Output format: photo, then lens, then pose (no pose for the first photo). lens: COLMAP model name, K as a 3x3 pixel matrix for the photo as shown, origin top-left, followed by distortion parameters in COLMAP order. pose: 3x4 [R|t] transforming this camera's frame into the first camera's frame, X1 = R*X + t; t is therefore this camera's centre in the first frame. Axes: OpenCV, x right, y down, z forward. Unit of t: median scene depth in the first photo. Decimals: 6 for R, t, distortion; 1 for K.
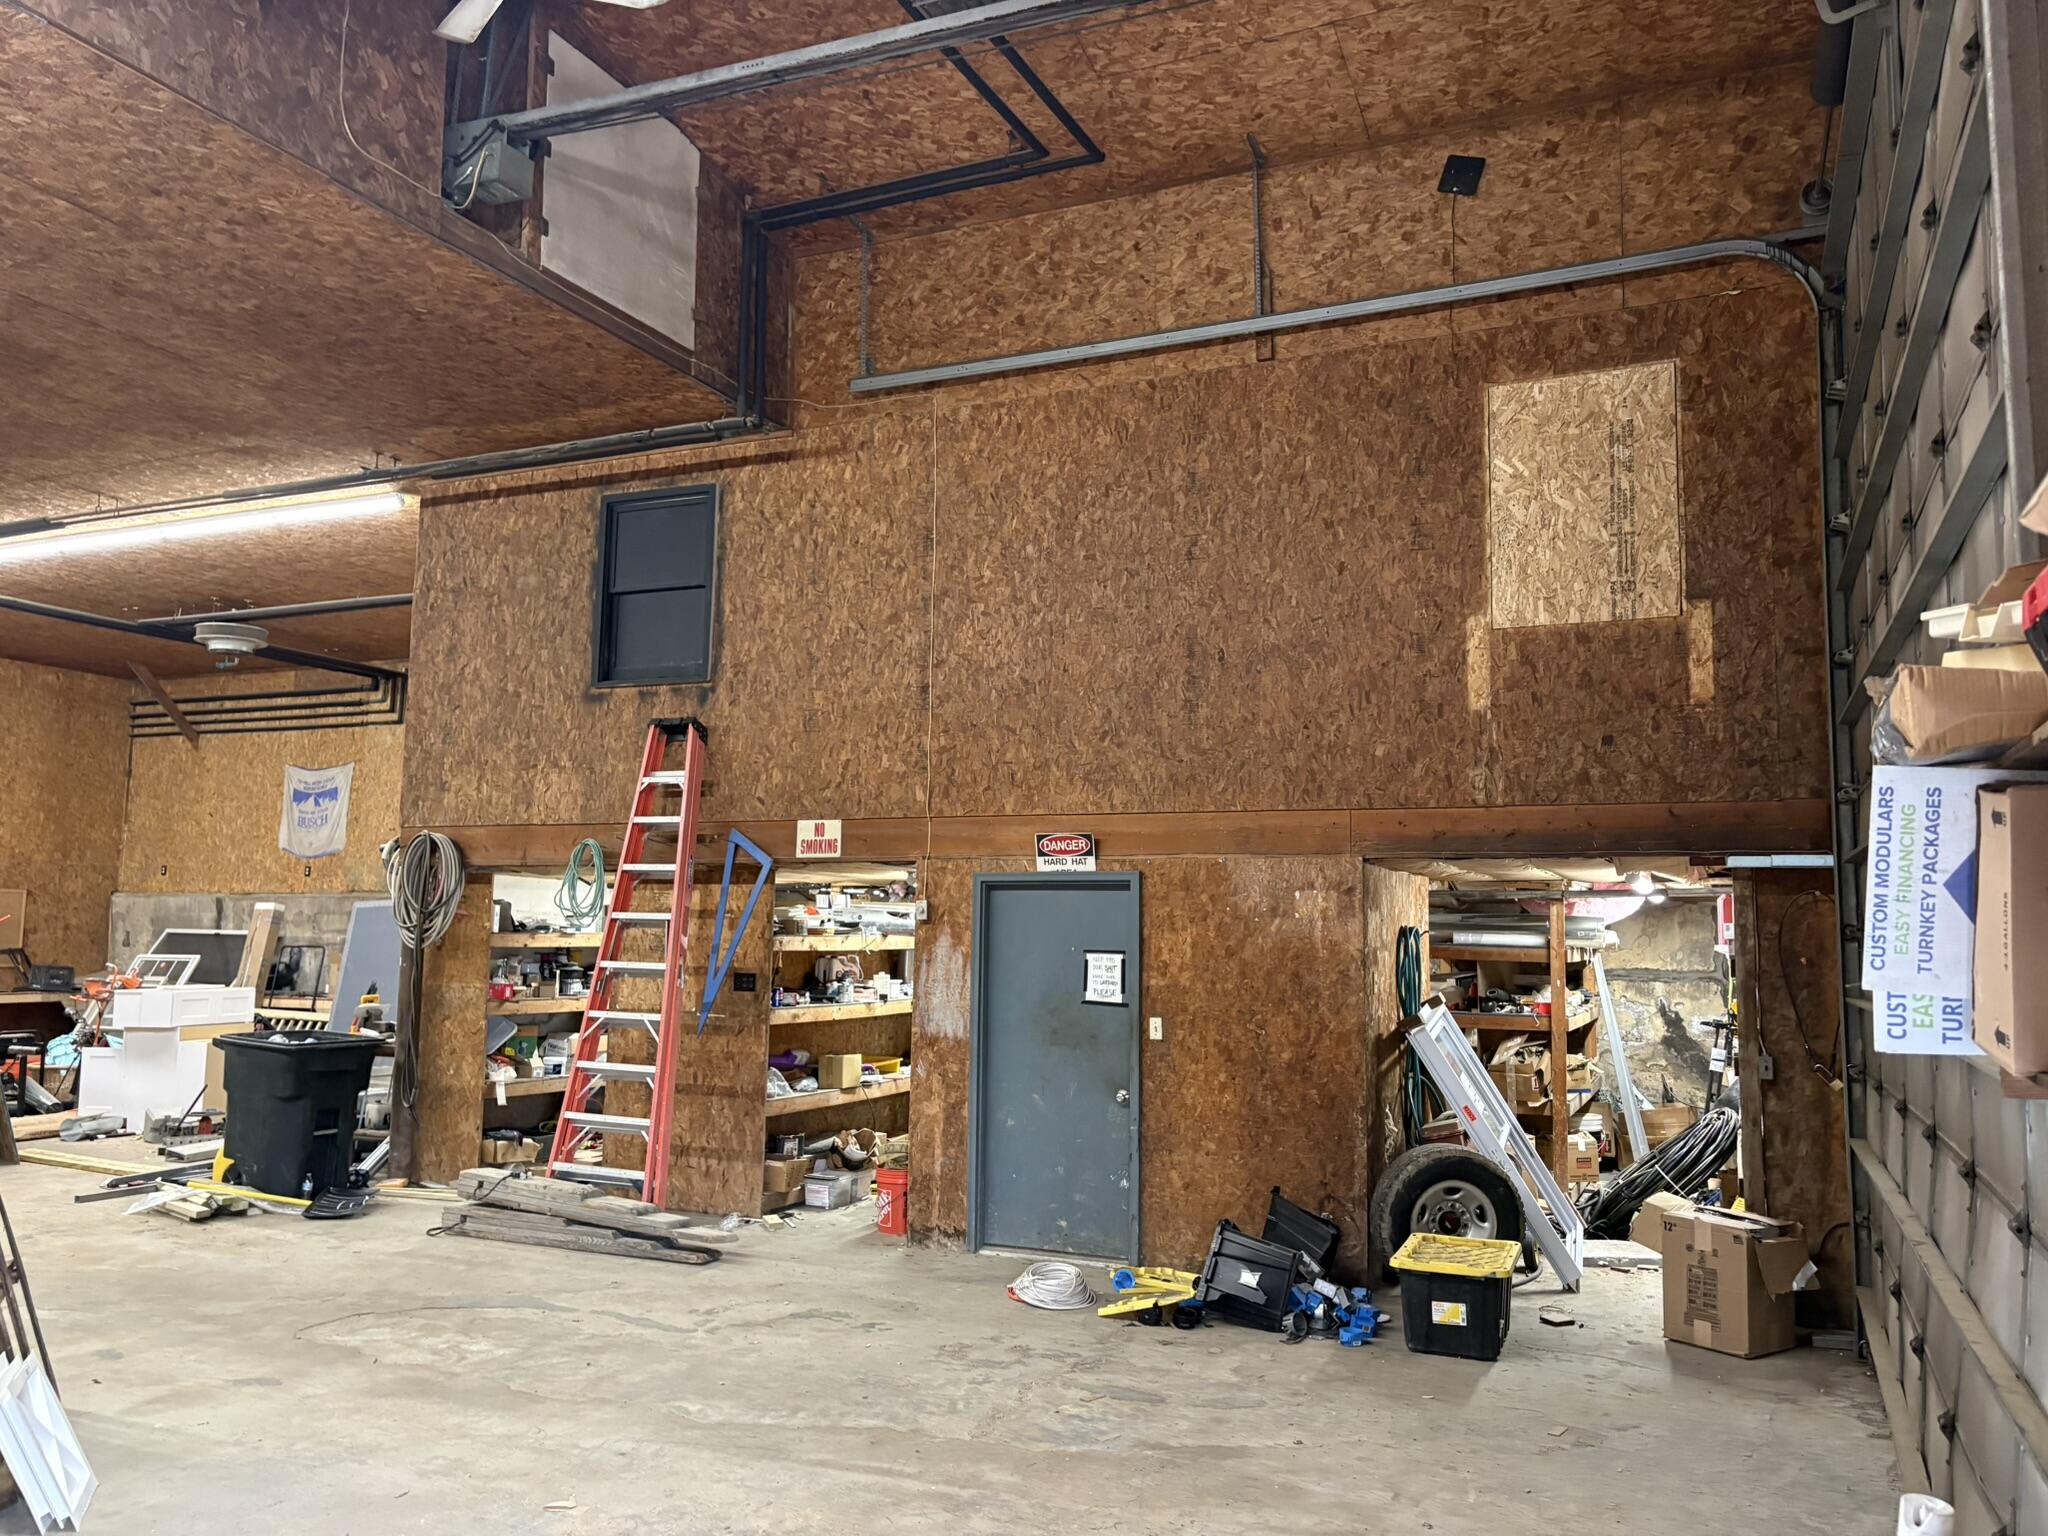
lens RADIAL K [[1521.9, 0, 1025.4], [0, 1521.9, 776.3], [0, 0, 1]] dist [0.059133, -0.081324]
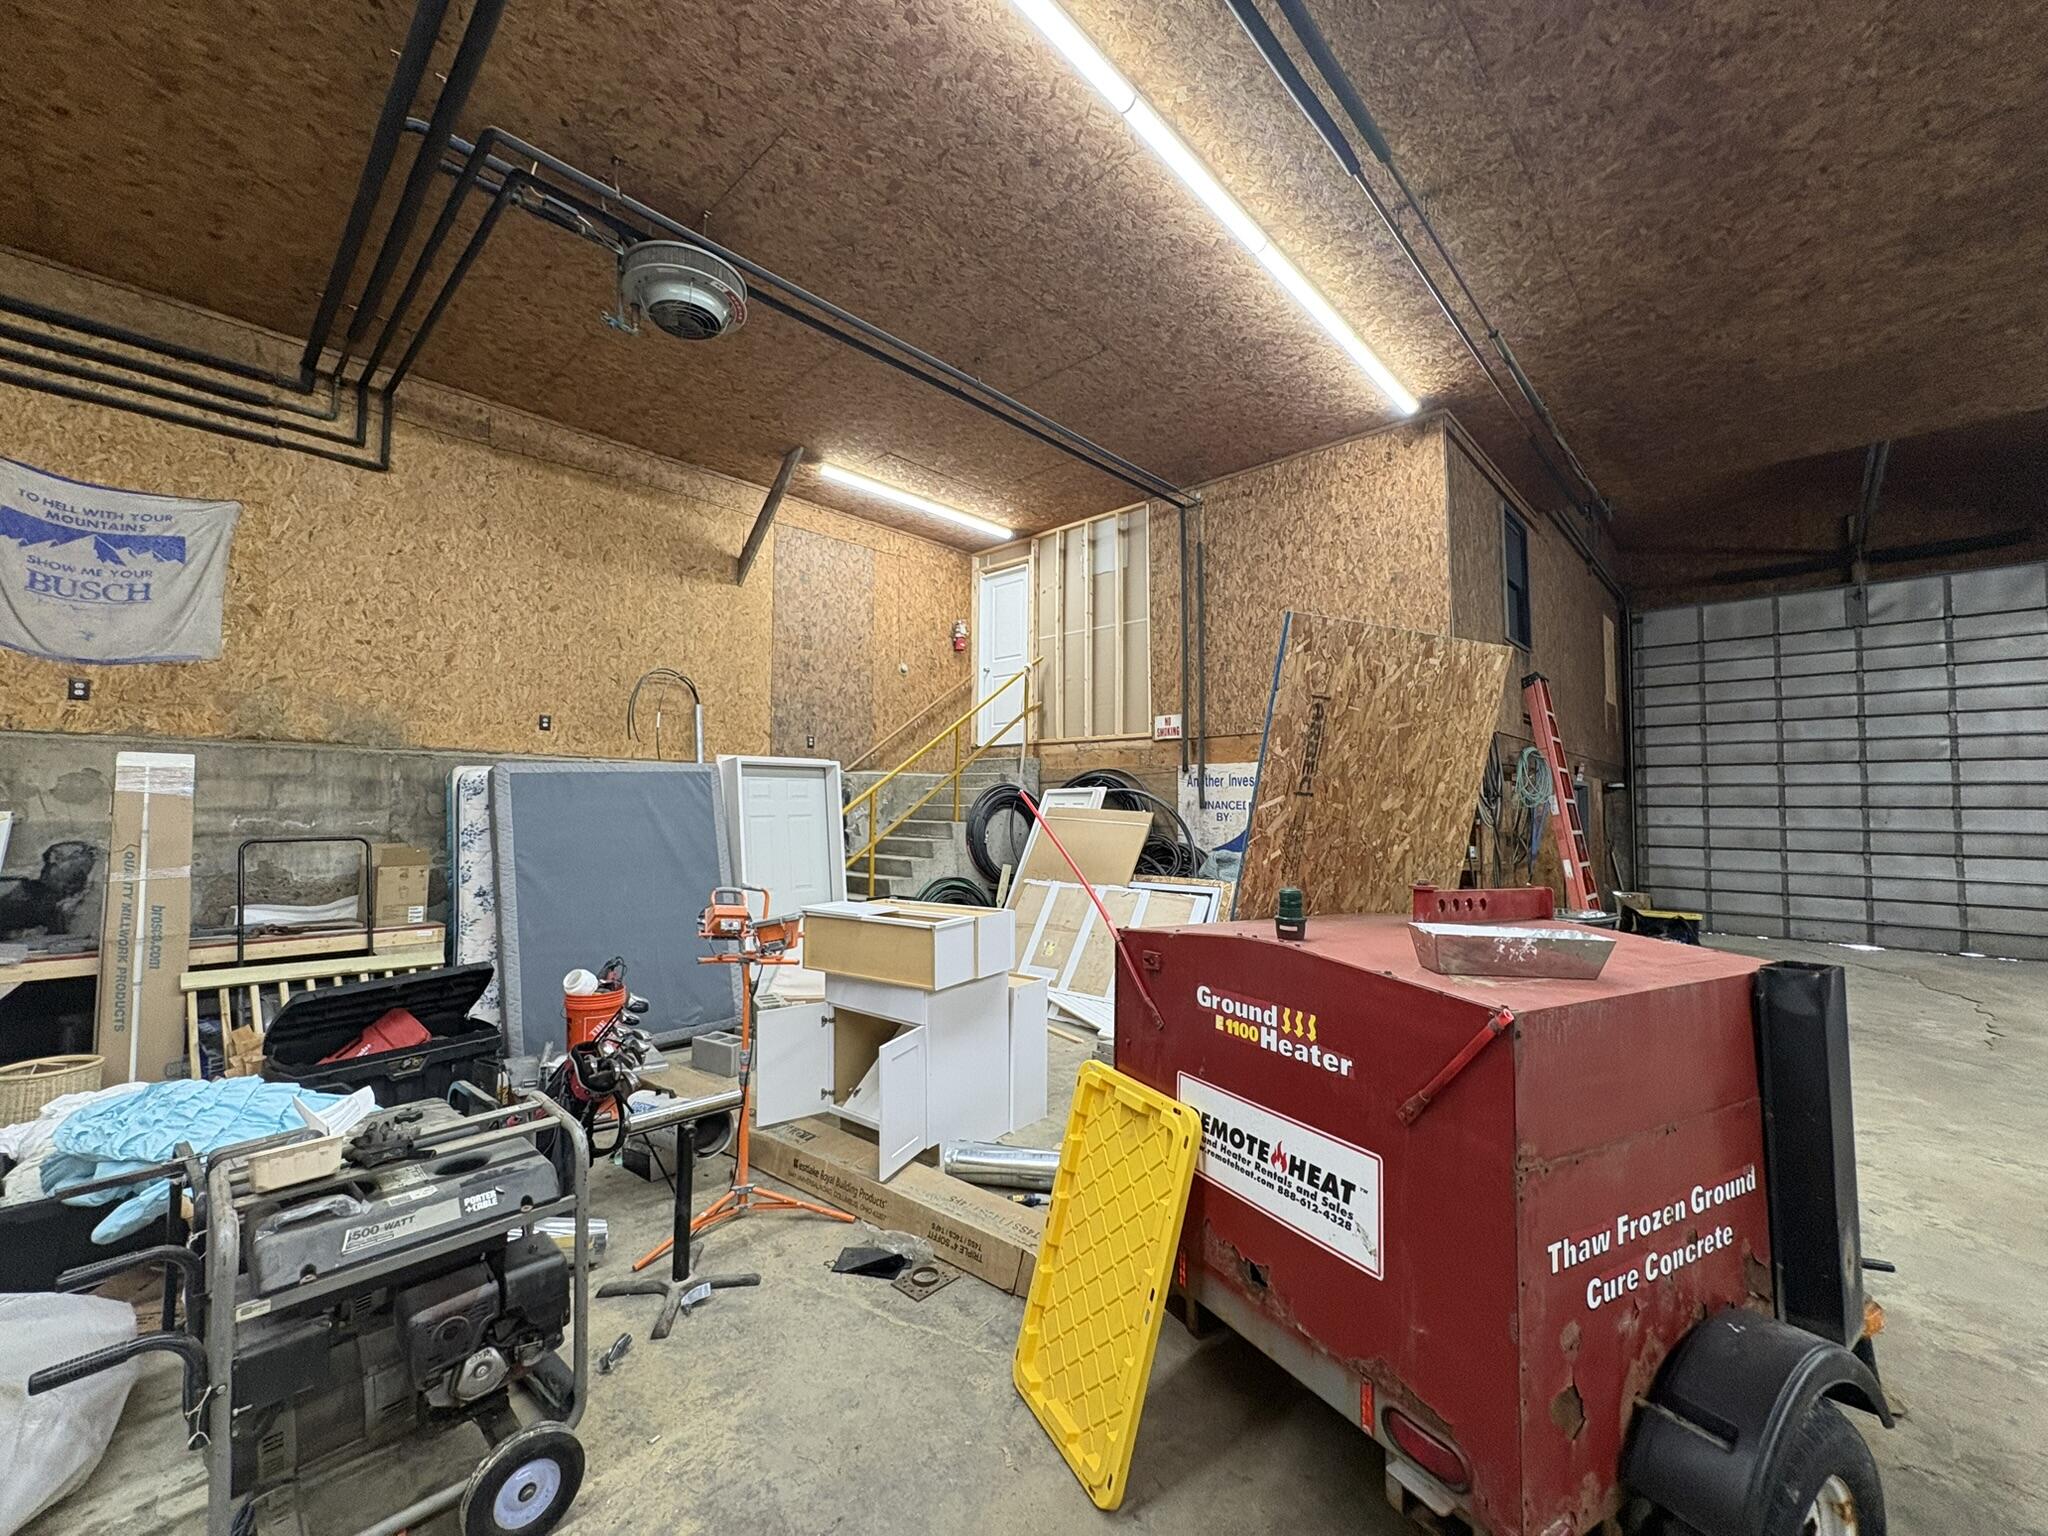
lens RADIAL K [[816.7, 0, 1023.0], [0, 816.7, 760.6], [0, 0, 1]] dist [0.001132, 0.000503]
pose [[0.319598, 0.040380, 0.946693, -0.614367], [-0.101444, 0.994808, -0.008185, 0.055819], [-0.942108, -0.093420, 0.322034, 0.626053]]
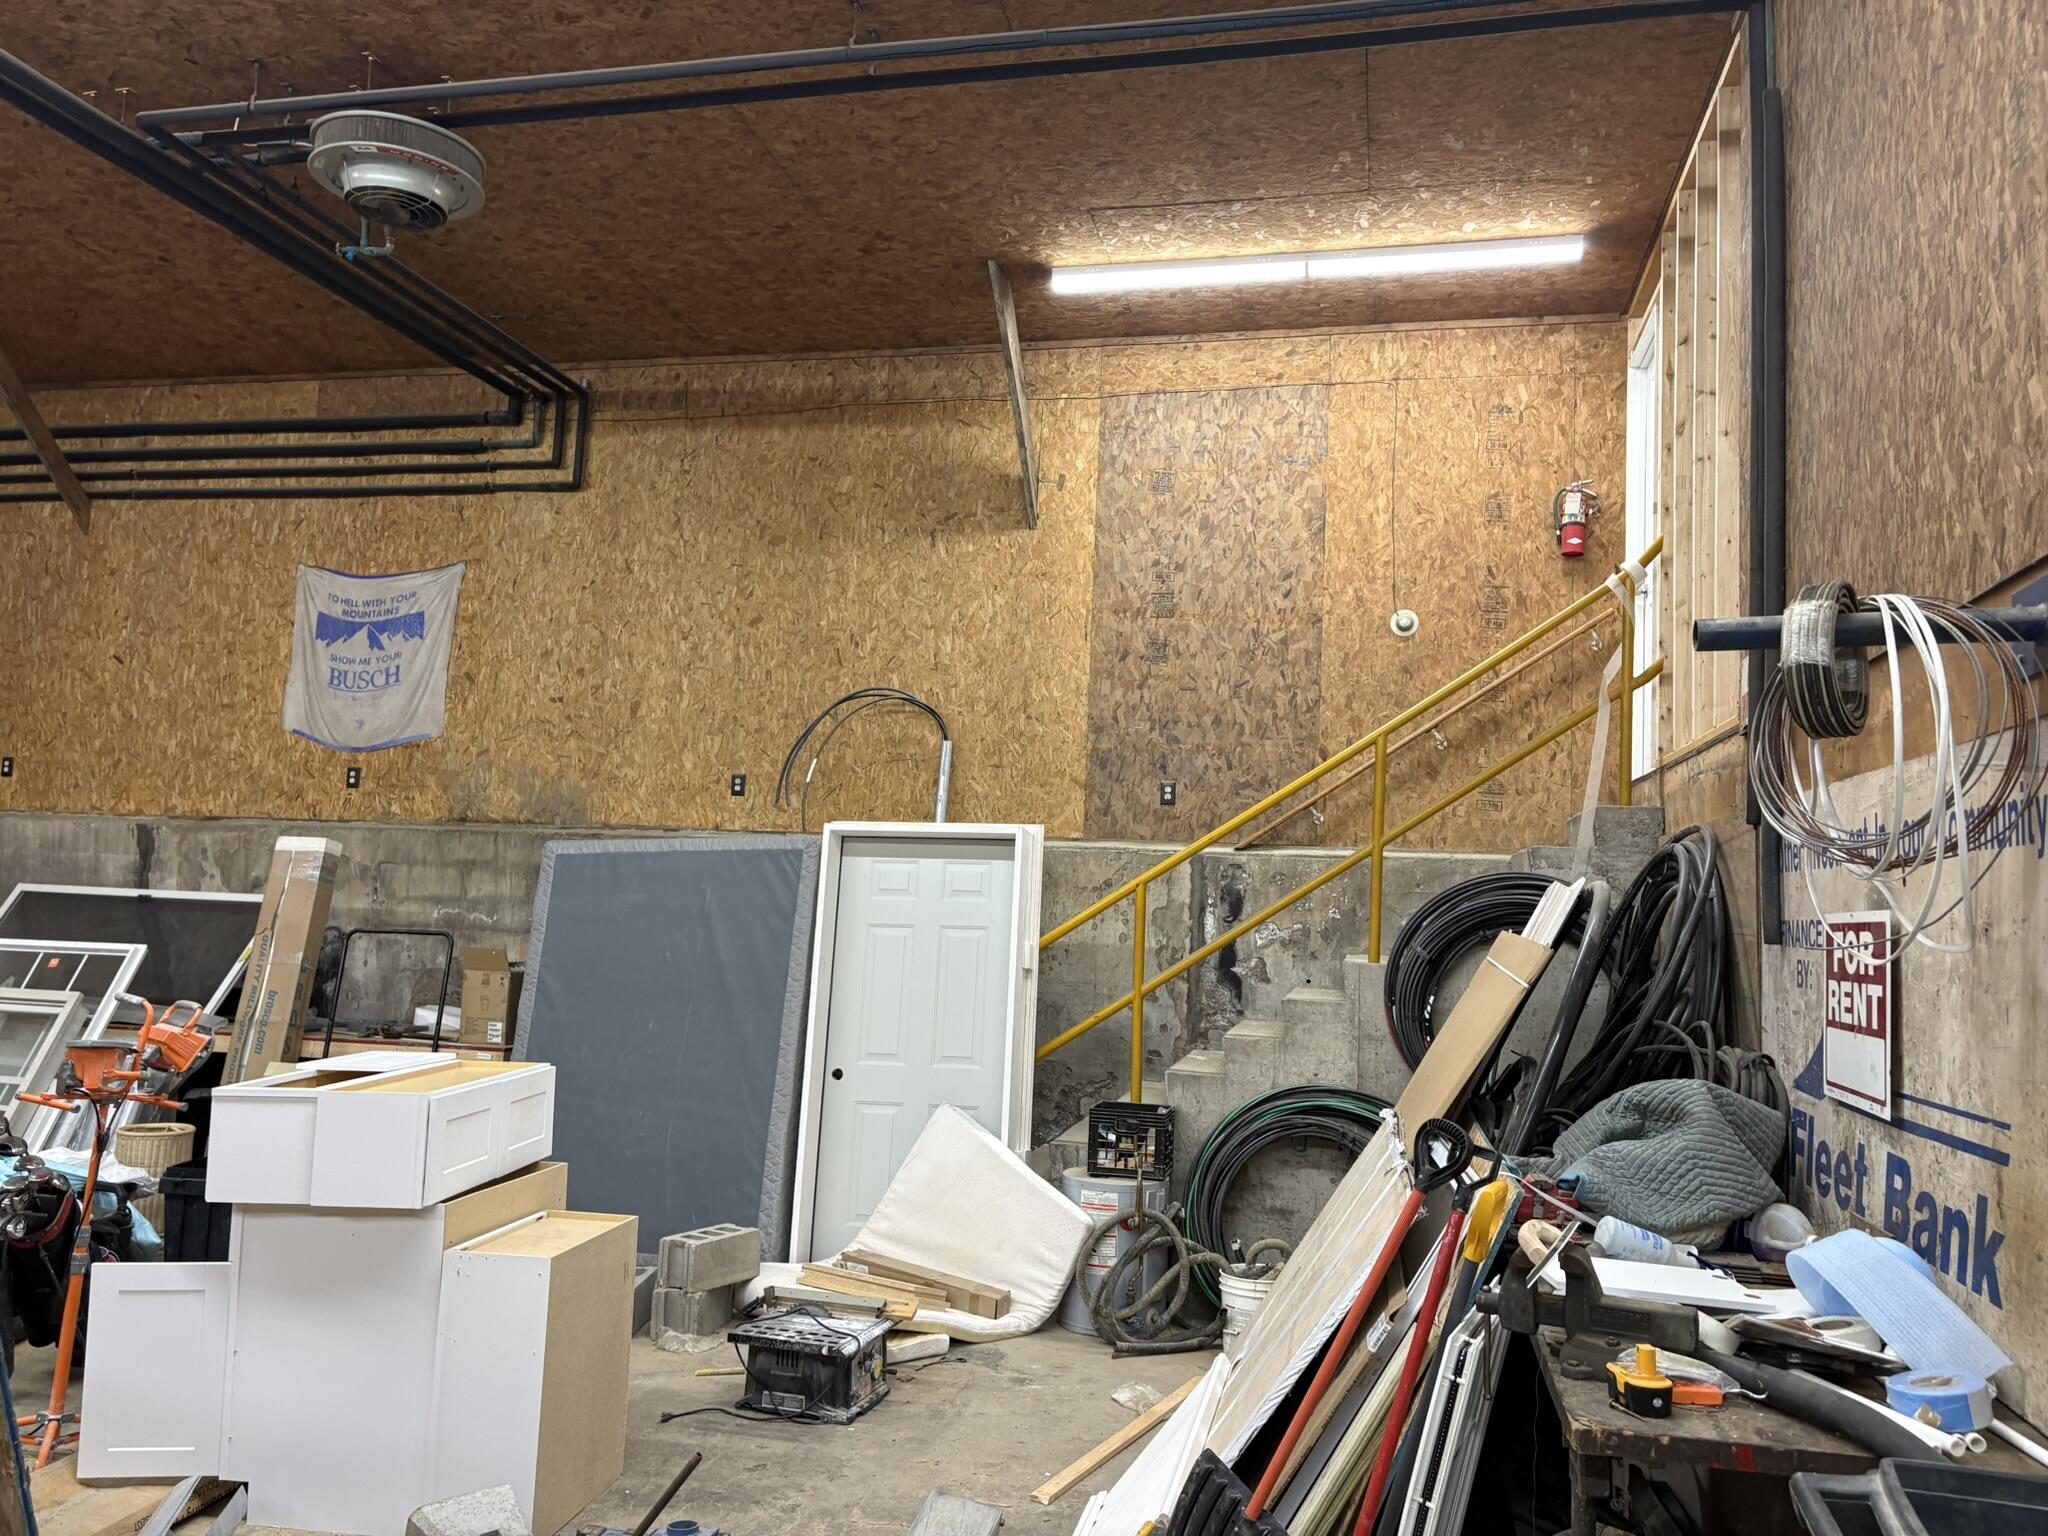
lens RADIAL K [[1521.9, 0, 1025.4], [0, 1521.9, 776.3], [0, 0, 1]] dist [0.059133, -0.081324]
pose [[0.978701, 0.038471, 0.201652, -0.351990], [-0.043432, 0.998851, 0.020235, 0.041692], [-0.200642, -0.028562, 0.979248, 0.463935]]
